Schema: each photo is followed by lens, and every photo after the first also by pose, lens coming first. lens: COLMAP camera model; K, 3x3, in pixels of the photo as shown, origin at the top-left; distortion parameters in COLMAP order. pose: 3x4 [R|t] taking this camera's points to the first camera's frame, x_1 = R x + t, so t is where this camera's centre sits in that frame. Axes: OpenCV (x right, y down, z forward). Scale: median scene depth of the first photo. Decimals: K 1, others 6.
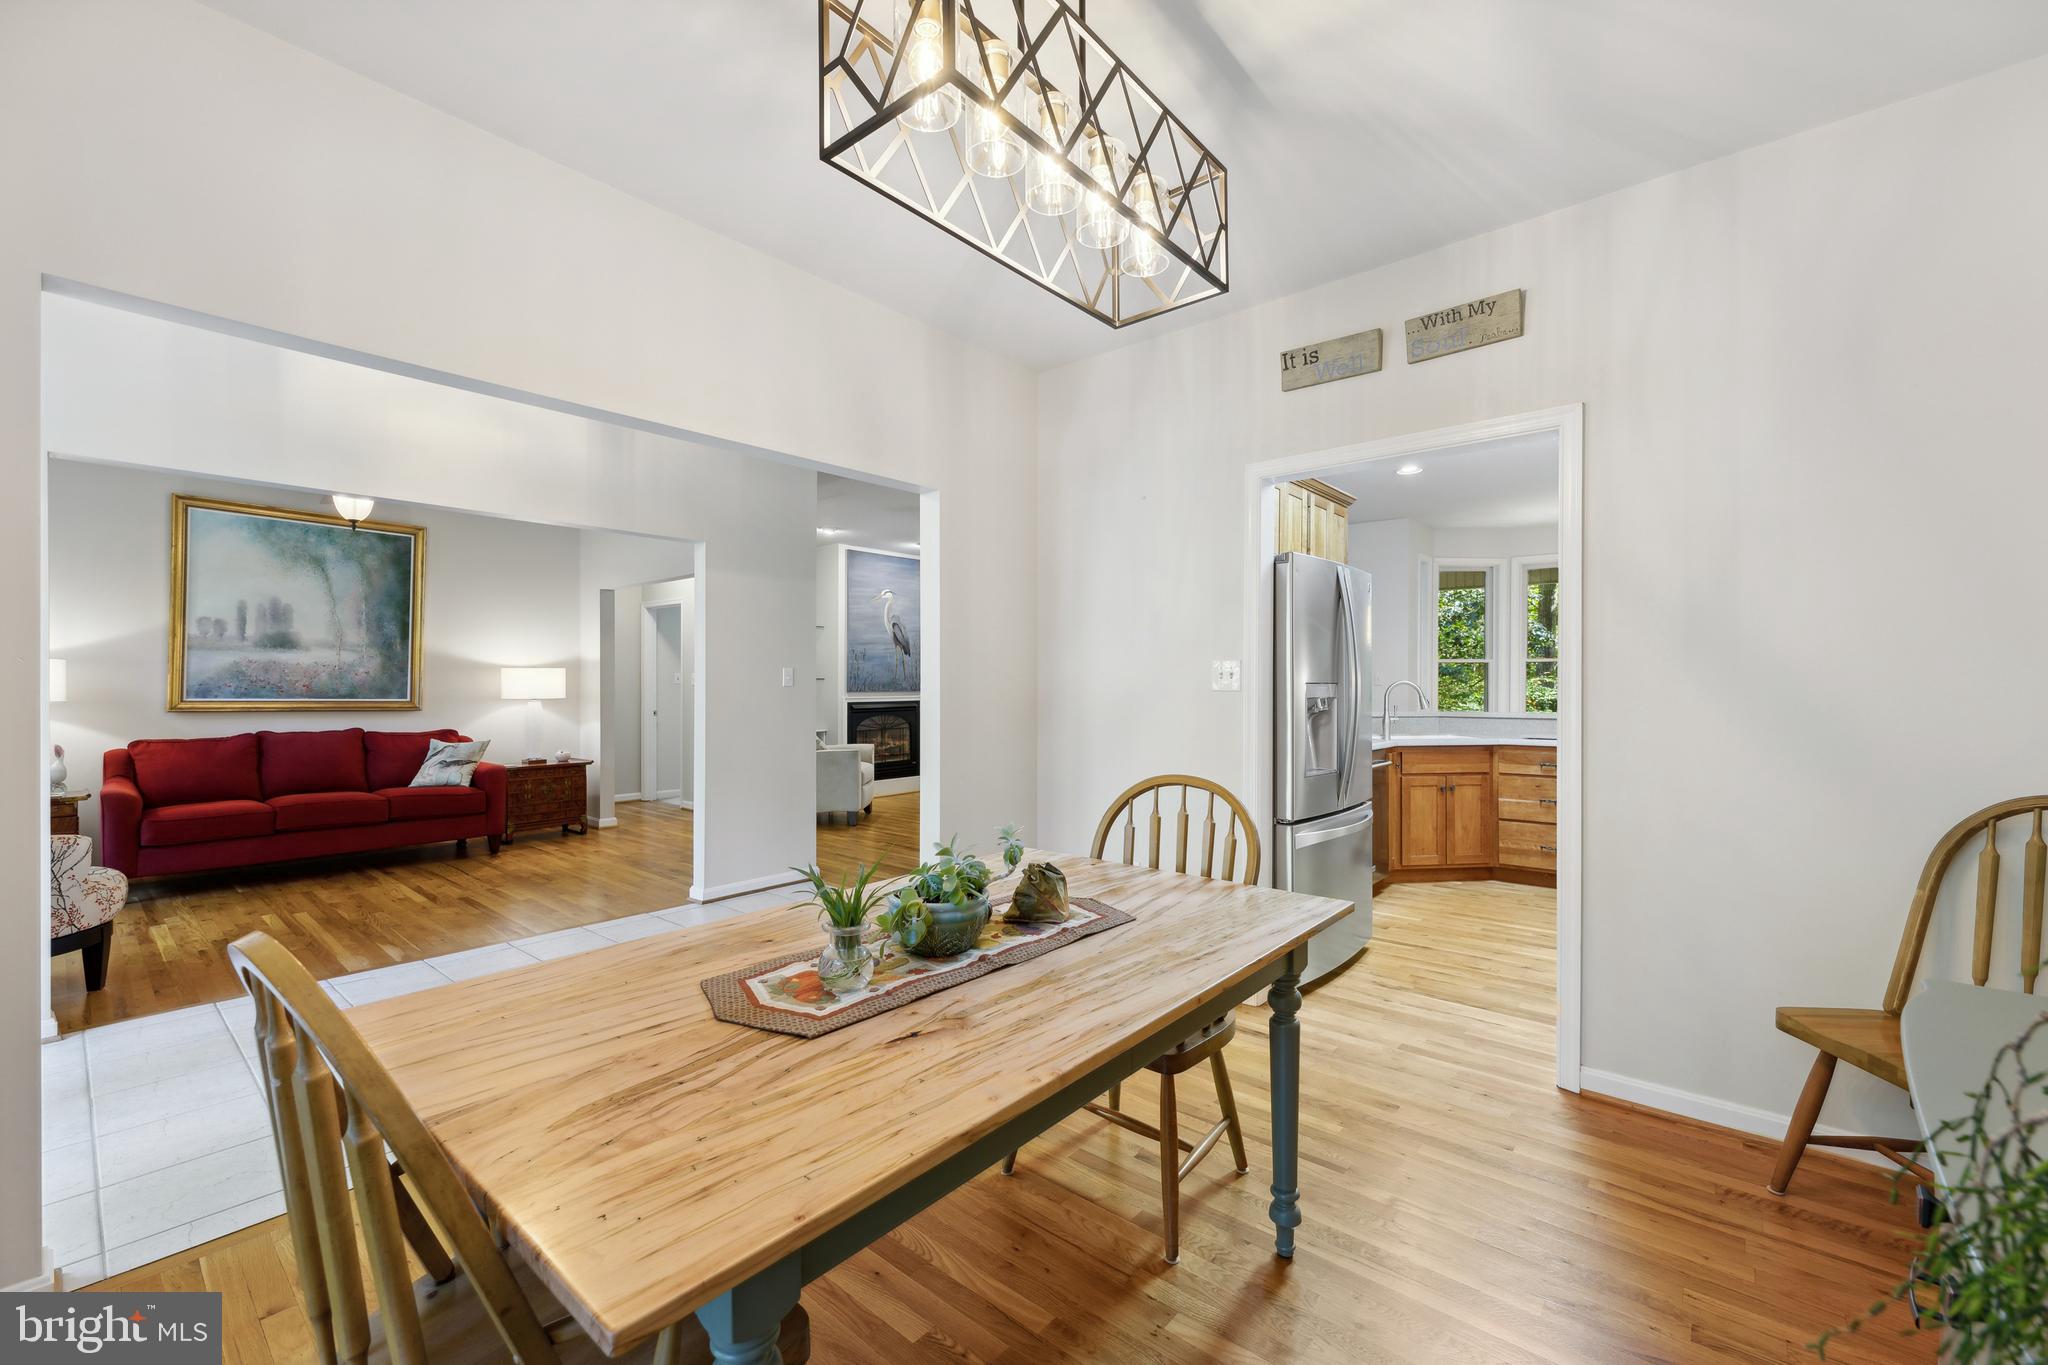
lens RADIAL K [[838.1, 0, 1025.2], [0, 838.1, 688.0], [0, 0, 1]] dist [-0.000626, -0.000036]
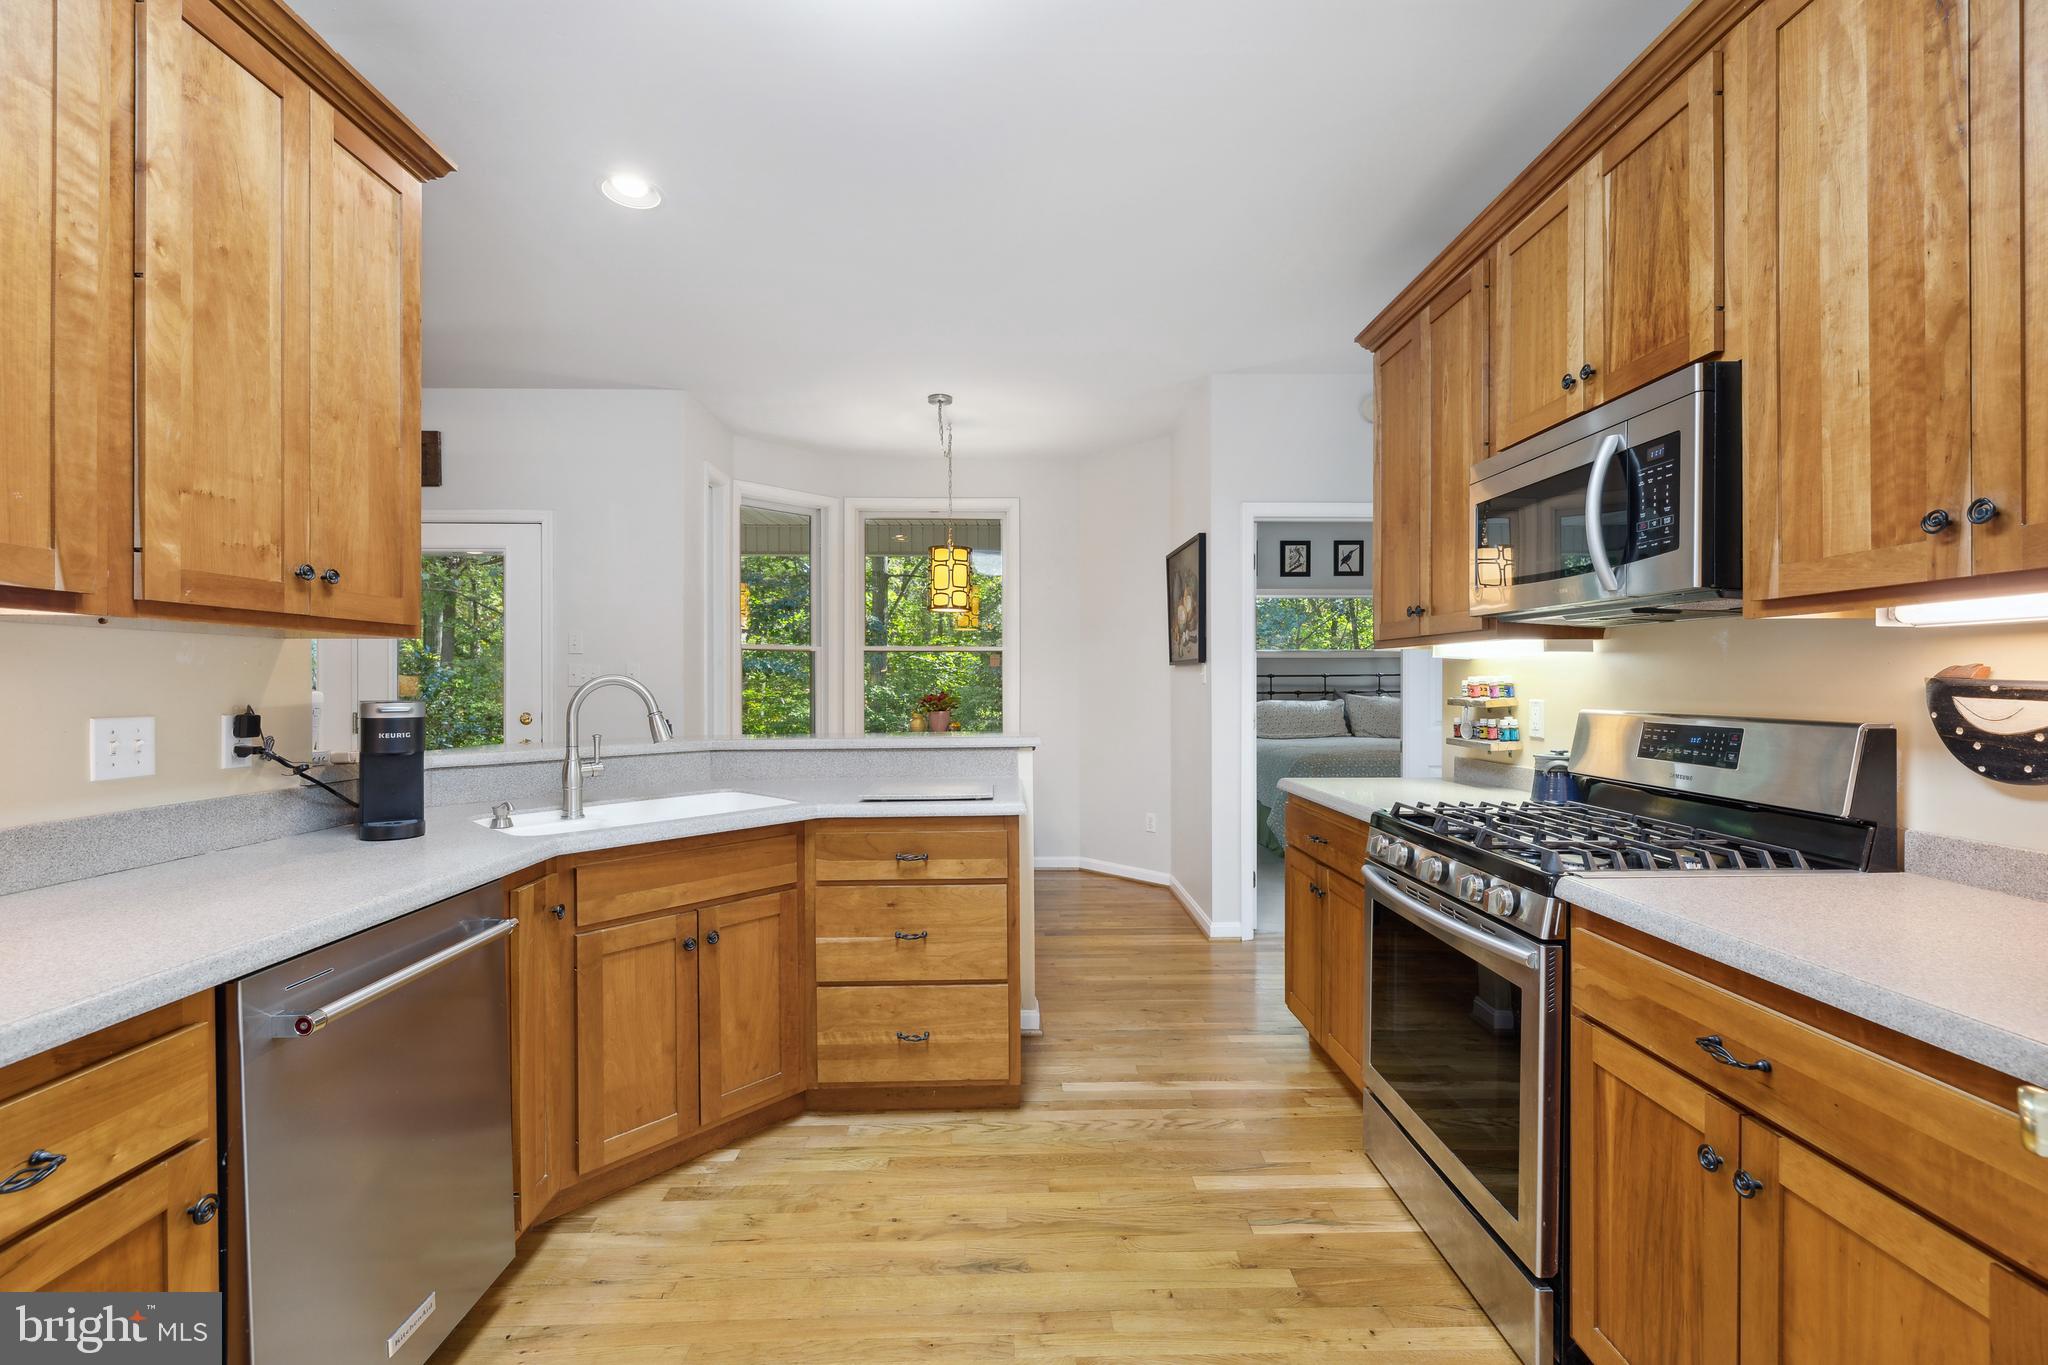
lens RADIAL K [[856.5, 0, 1024.0], [0, 856.5, 682.5], [0, 0, 1]] dist [-0.000018, -0.000008]
pose [[0.747926, -0.004363, 0.663768, 0.344838], [0.005495, 0.999985, 0.000381, -0.004938], [-0.663759, 0.003363, 0.747939, 0.582853]]
